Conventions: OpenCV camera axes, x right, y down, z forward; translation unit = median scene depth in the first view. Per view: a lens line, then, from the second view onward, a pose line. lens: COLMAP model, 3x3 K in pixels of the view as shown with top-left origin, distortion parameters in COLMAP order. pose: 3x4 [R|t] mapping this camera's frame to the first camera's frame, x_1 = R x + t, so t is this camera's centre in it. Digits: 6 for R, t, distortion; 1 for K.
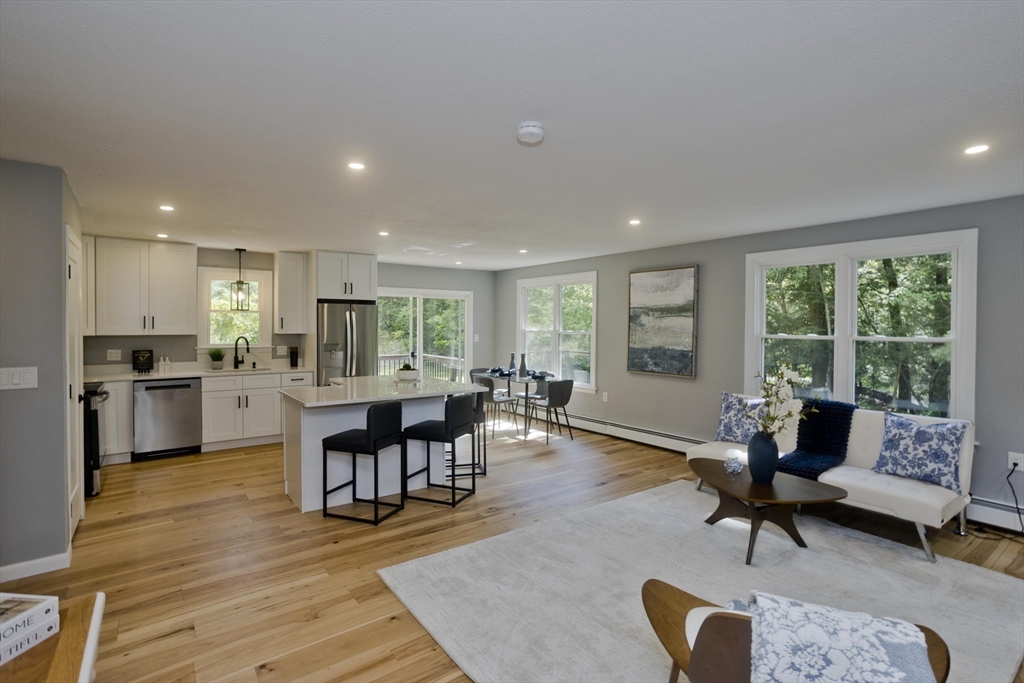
lens RADIAL K [[492.3, 0, 517.8], [0, 492.3, 331.6], [0, 0, 1]] dist [-0.042011, 0.028532]
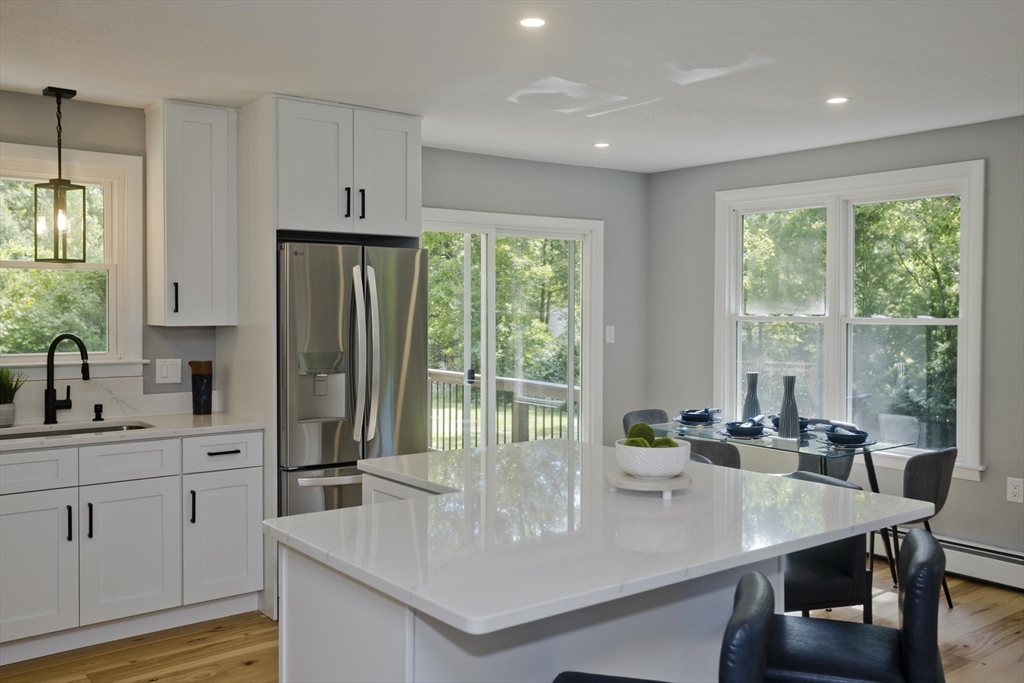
lens RADIAL K [[907.1, 0, 506.1], [0, 907.1, 327.4], [0, 0, 1]] dist [-0.013930, 0.068851]
pose [[0.999980, -0.001192, 0.006168, -0.253616], [0.001108, 0.999906, 0.013646, -0.004122], [-0.006184, -0.013639, 0.999888, 0.336431]]
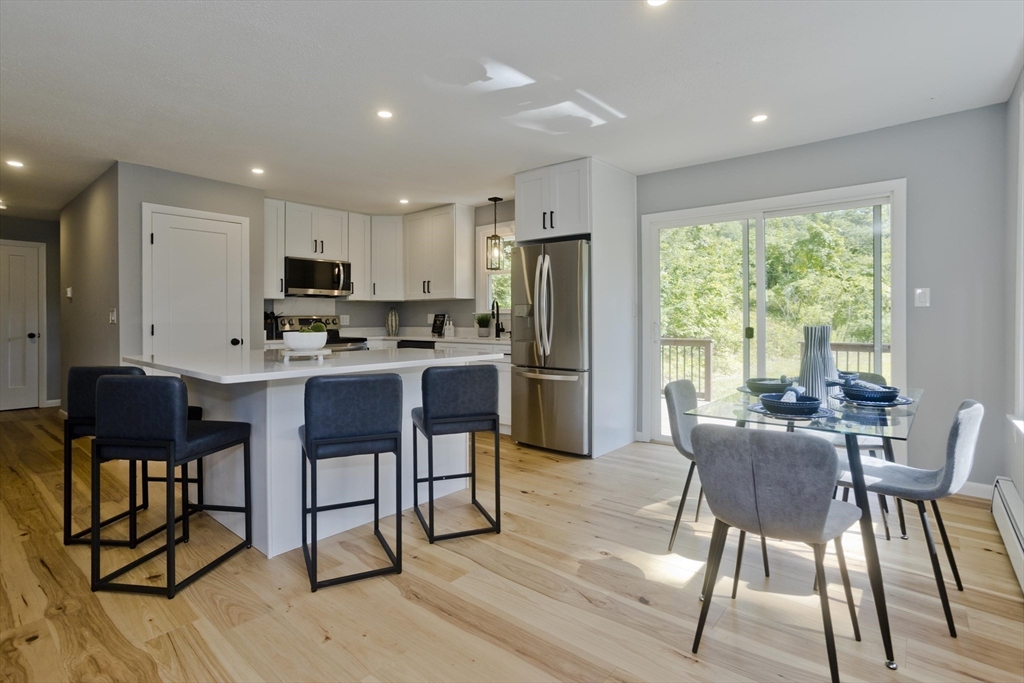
lens RADIAL K [[501.4, 0, 512.7], [0, 501.4, 316.3], [0, 0, 1]] dist [0.002305, 0.000842]
pose [[0.218793, -0.009079, -0.975729, 0.314840], [-0.009237, 0.999893, -0.011375, 0.050804], [0.975728, 0.011501, 0.218686, 0.869048]]
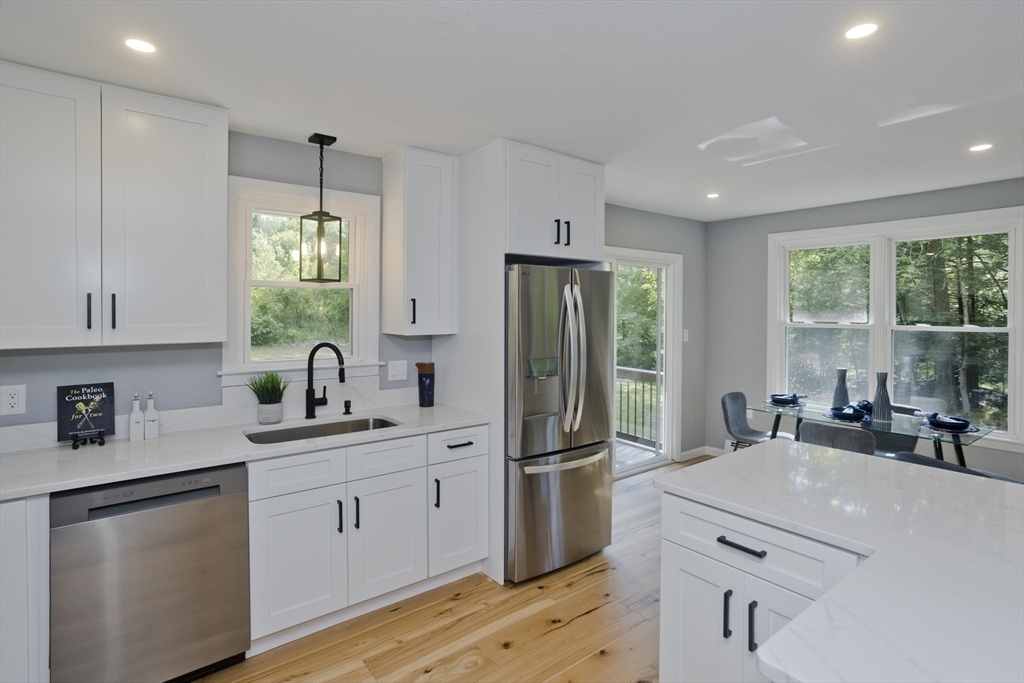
lens RADIAL K [[511.3, 0, 514.4], [0, 511.3, 314.1], [0, 0, 1]] dist [-0.053993, 0.029547]
pose [[0.999788, -0.001166, 0.020552, -0.426786], [0.001285, 0.999982, -0.005781, -0.012782], [-0.020545, 0.005806, 0.999772, 0.575722]]
